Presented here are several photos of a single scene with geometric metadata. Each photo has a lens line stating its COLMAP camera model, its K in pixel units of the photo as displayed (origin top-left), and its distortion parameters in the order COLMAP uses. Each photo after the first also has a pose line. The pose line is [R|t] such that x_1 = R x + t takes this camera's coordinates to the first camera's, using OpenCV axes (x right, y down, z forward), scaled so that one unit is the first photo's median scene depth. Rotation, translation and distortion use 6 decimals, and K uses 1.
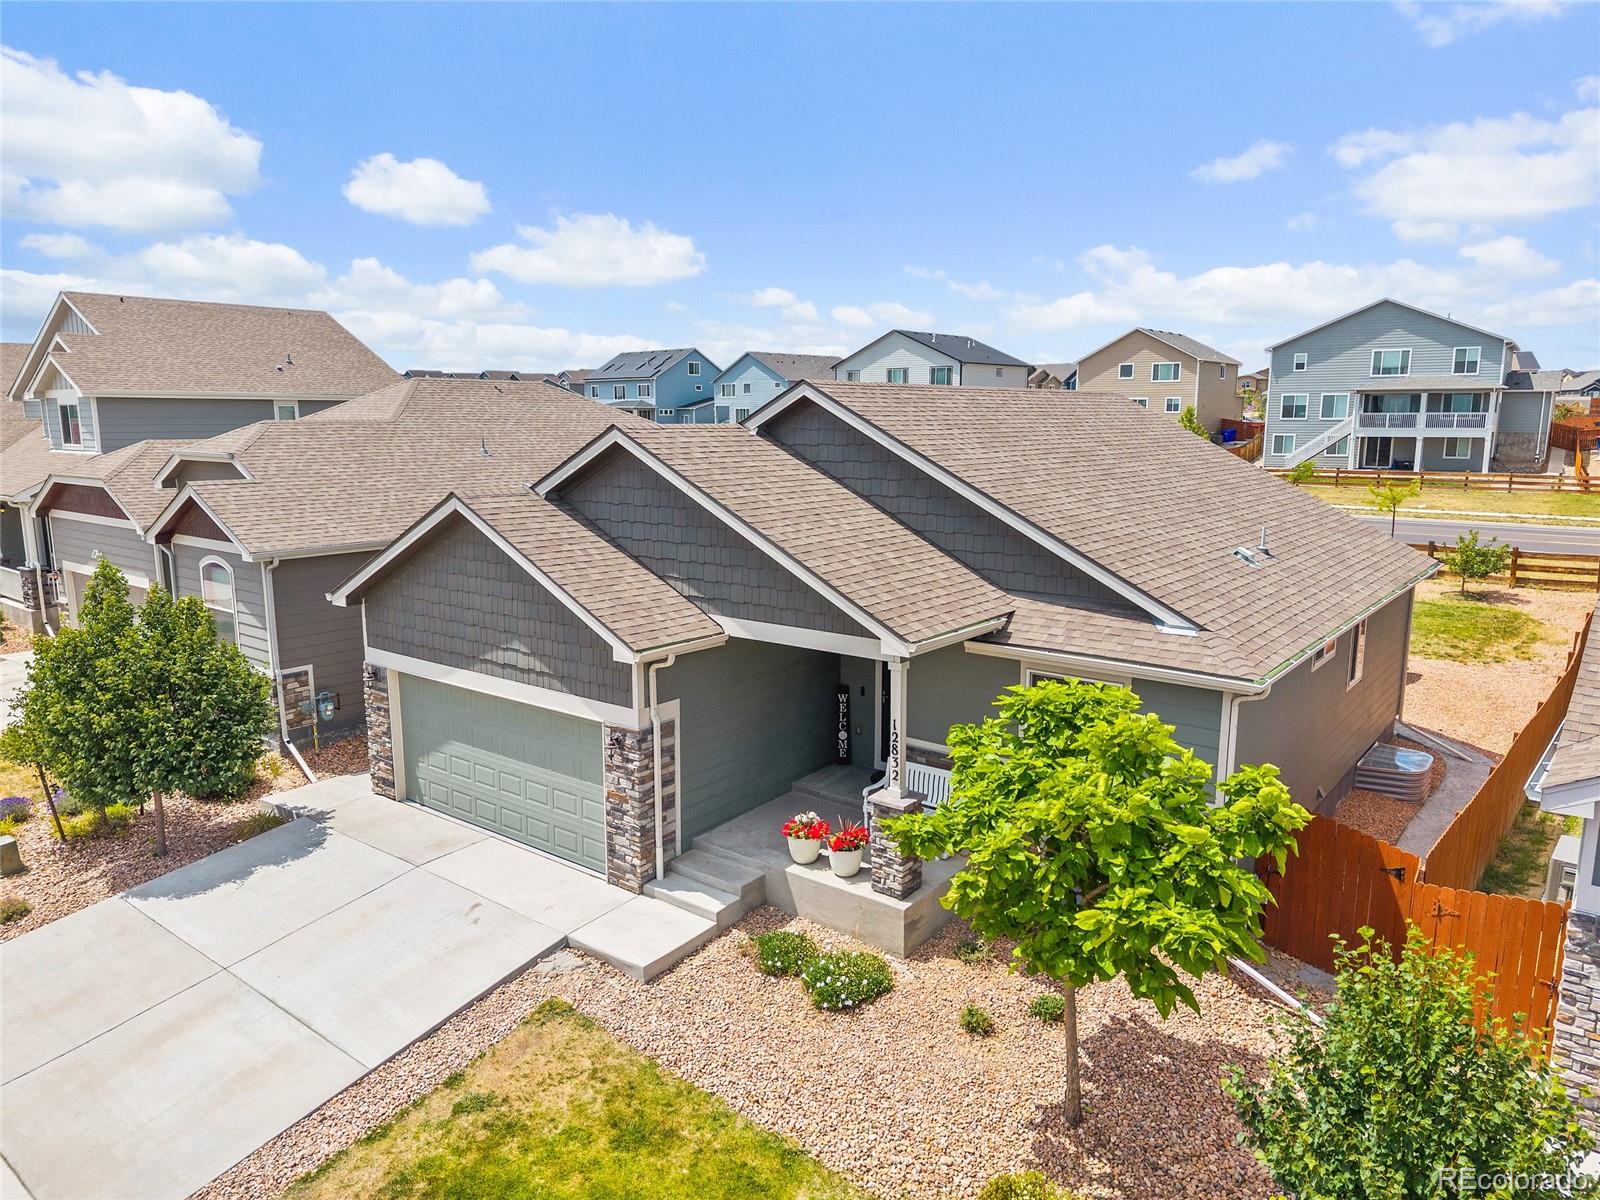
lens RADIAL K [[1061.9, 0, 800.0], [0, 1061.9, 600.0], [0, 0, 1]] dist [0.002300, 0.000115]
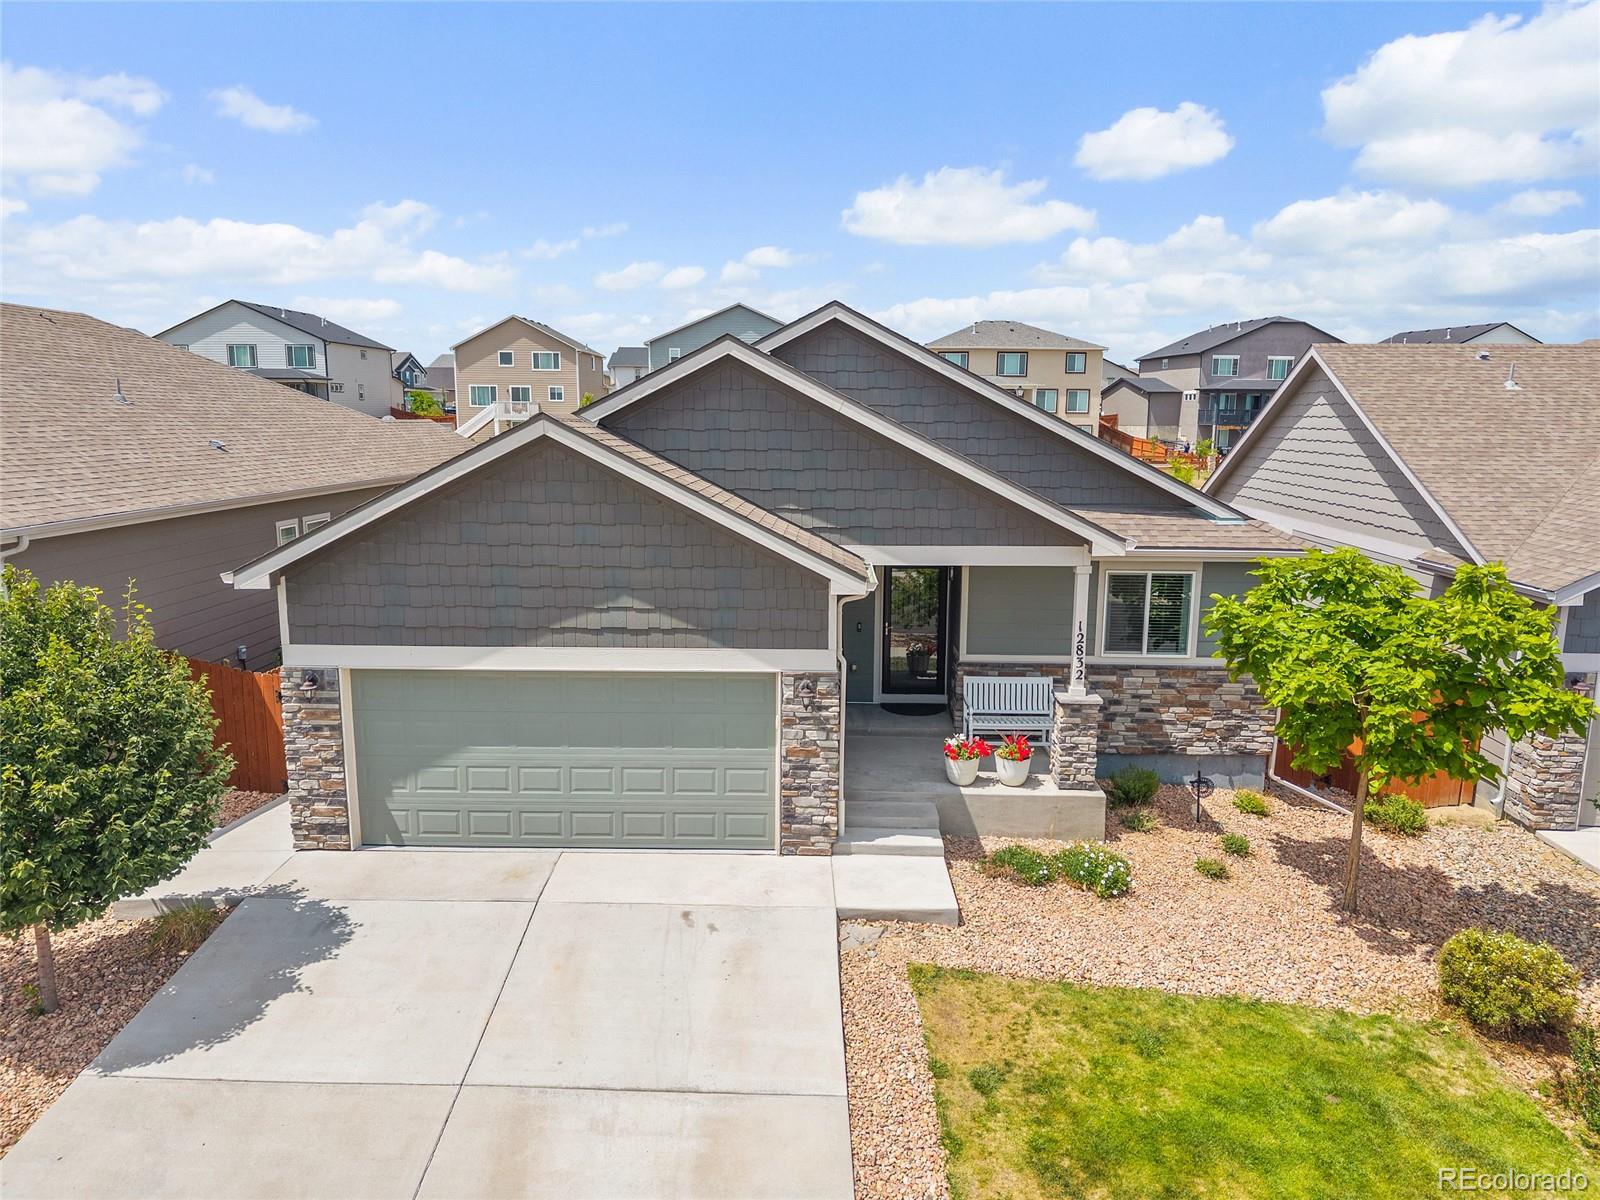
lens RADIAL K [[1073.3, 0, 767.5], [0, 1073.3, 601.6], [0, 0, 1]] dist [0.041927, -0.057339]
pose [[0.803164, -0.092638, 0.588512, -0.682136], [0.093079, 0.995218, 0.029630, 0.028523], [-0.588442, 0.030980, 0.807946, 0.272598]]
